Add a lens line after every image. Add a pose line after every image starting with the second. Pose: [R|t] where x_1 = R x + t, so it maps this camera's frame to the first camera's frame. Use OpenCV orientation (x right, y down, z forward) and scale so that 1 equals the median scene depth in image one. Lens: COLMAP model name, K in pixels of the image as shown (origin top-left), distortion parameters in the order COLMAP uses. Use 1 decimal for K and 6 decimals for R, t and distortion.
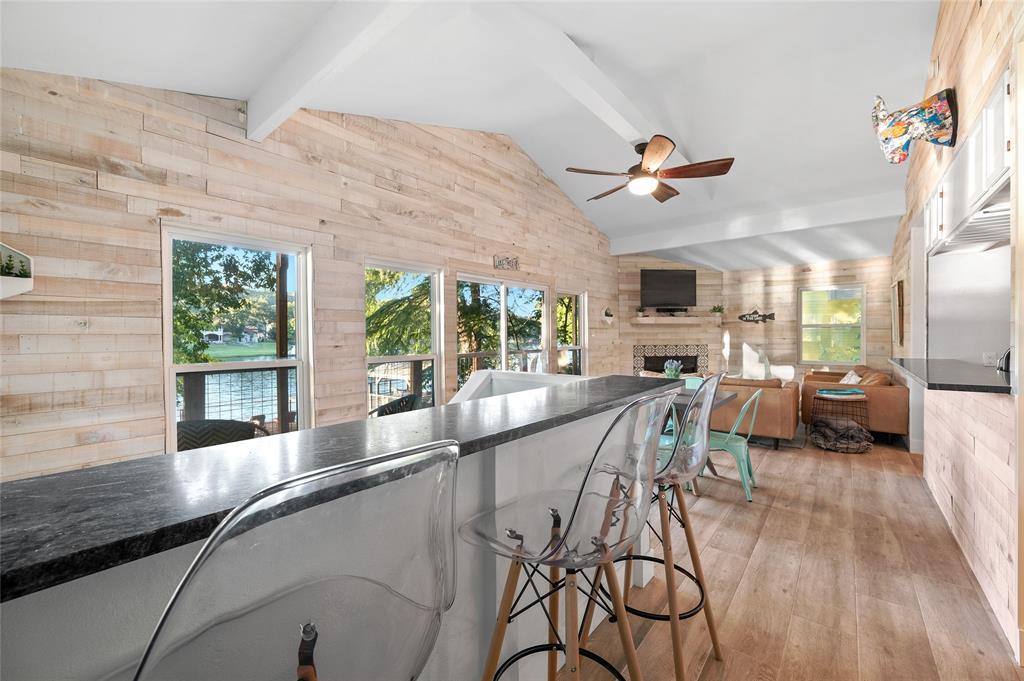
lens RADIAL K [[407.2, 0, 510.5], [0, 407.2, 337.9], [0, 0, 1]] dist [0.001696, -0.000694]
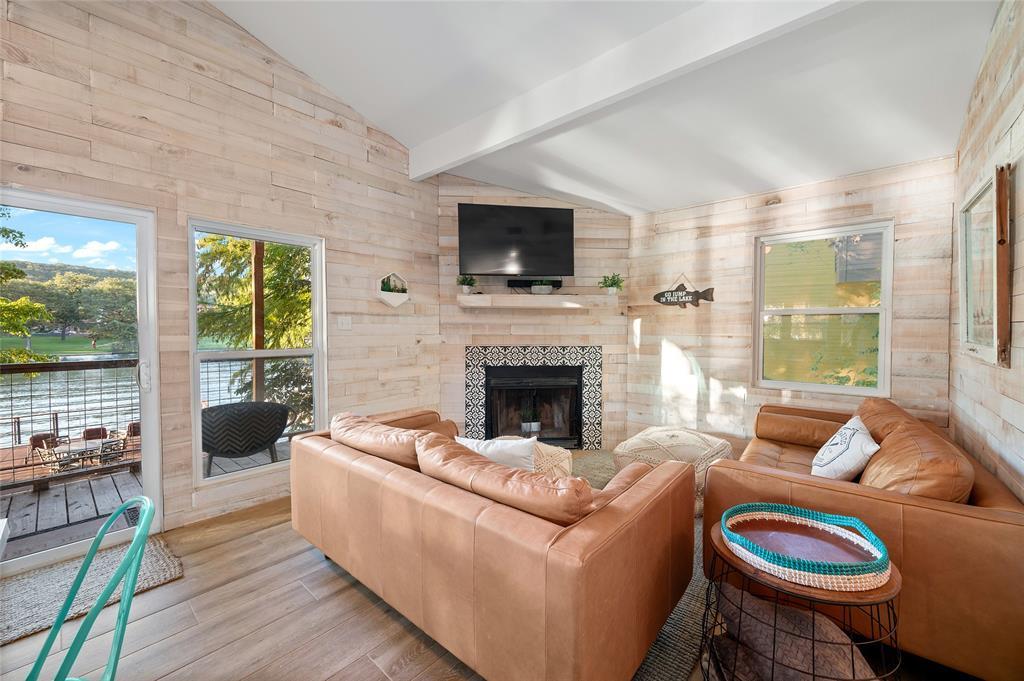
lens RADIAL K [[407.2, 0, 510.5], [0, 407.2, 337.9], [0, 0, 1]] dist [0.001696, -0.000694]
pose [[0.999725, 0.008008, -0.022048, 0.387764], [-0.007655, 0.999842, 0.016046, -0.002844], [0.022173, -0.015873, 0.999628, 0.455074]]
